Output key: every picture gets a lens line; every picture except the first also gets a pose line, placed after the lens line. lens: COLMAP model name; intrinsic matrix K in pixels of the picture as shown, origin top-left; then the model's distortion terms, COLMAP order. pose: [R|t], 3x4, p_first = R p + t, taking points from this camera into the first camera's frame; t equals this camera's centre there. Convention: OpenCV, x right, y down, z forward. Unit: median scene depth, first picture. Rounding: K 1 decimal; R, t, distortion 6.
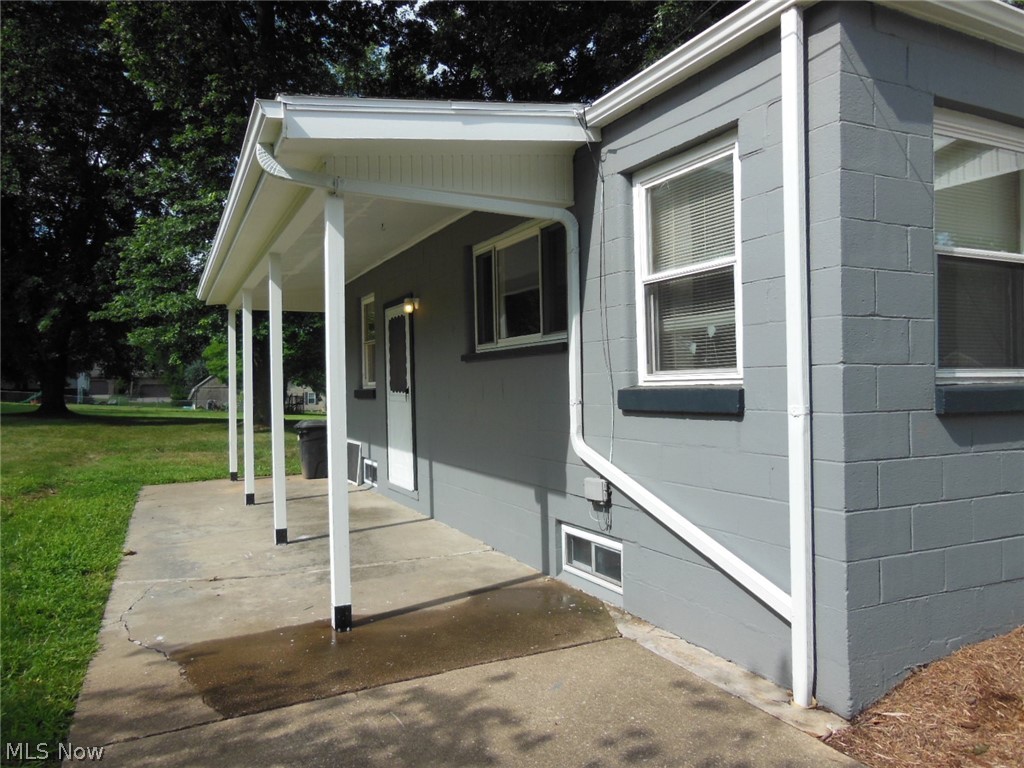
lens RADIAL K [[733.3, 0, 520.8], [0, 733.3, 386.8], [0, 0, 1]] dist [-0.012649, 0.031294]
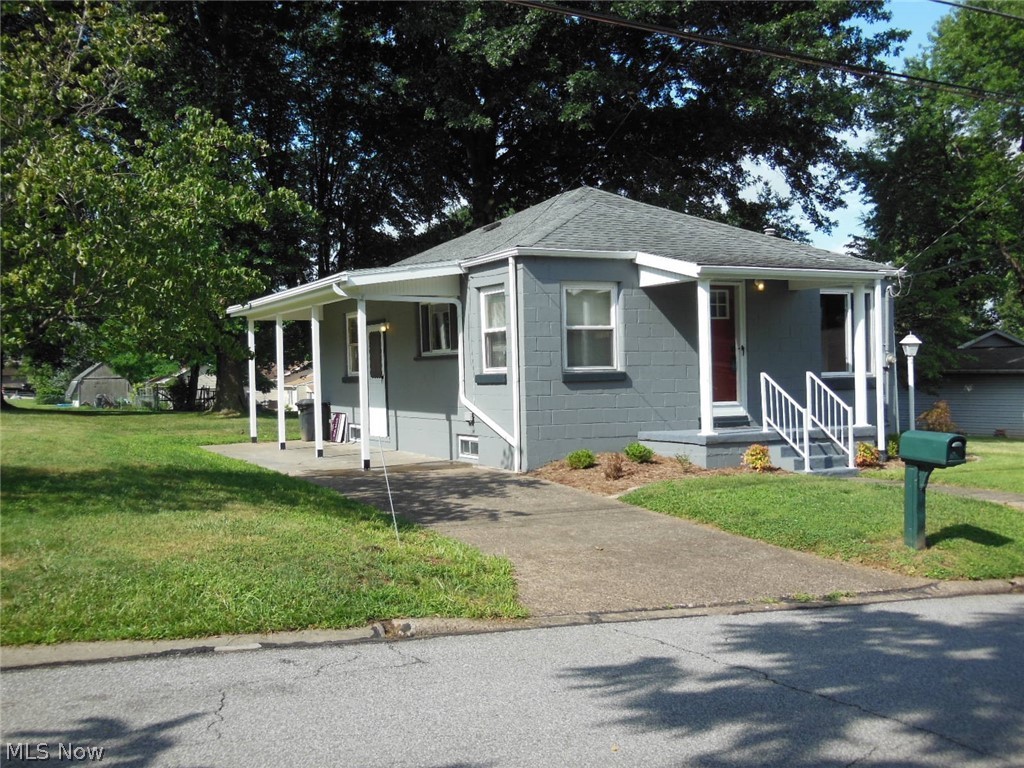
lens RADIAL K [[1135.0, 0, 517.8], [0, 1135.0, 389.9], [0, 0, 1]] dist [-0.019512, 0.000000]
pose [[0.999972, -0.007351, -0.001601, 0.241720], [0.007371, 0.999885, 0.013235, 0.004517], [0.001504, -0.013246, 0.999911, -2.432154]]
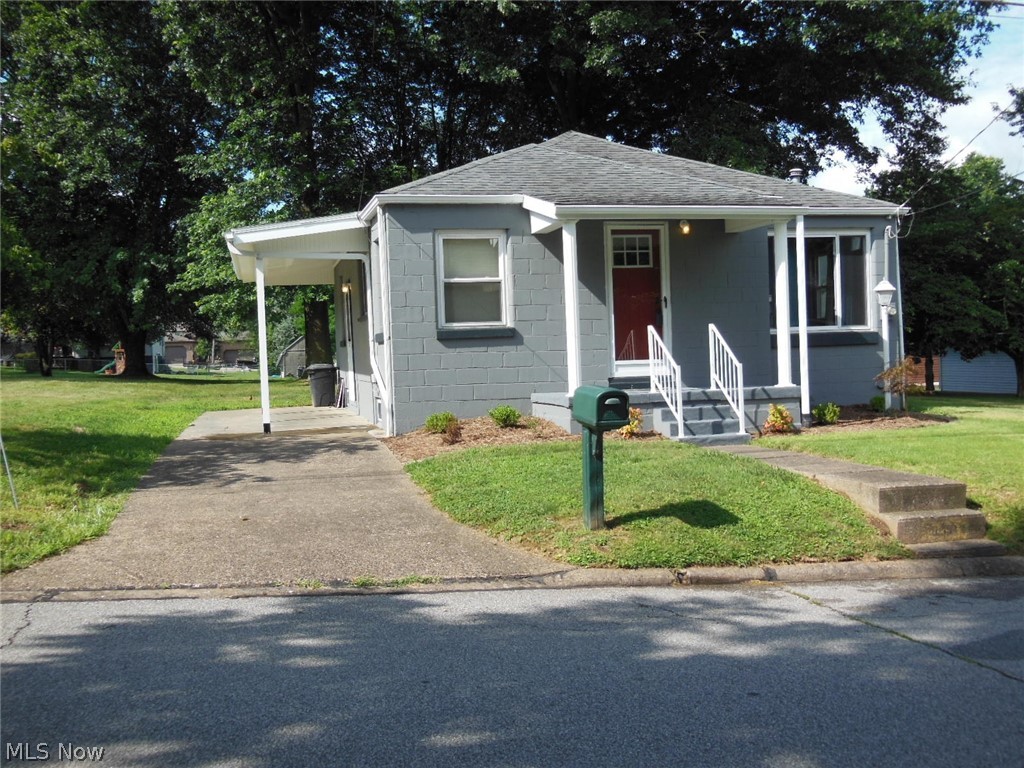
lens RADIAL K [[1135.0, 0, 510.2], [0, 1135.0, 374.7], [0, 0, 1]] dist [-0.019512, 0.000000]
pose [[0.972131, -0.015324, -0.233938, 1.193325], [0.021197, 0.999520, 0.022610, 0.051667], [0.233479, -0.026938, 0.971989, -2.073622]]
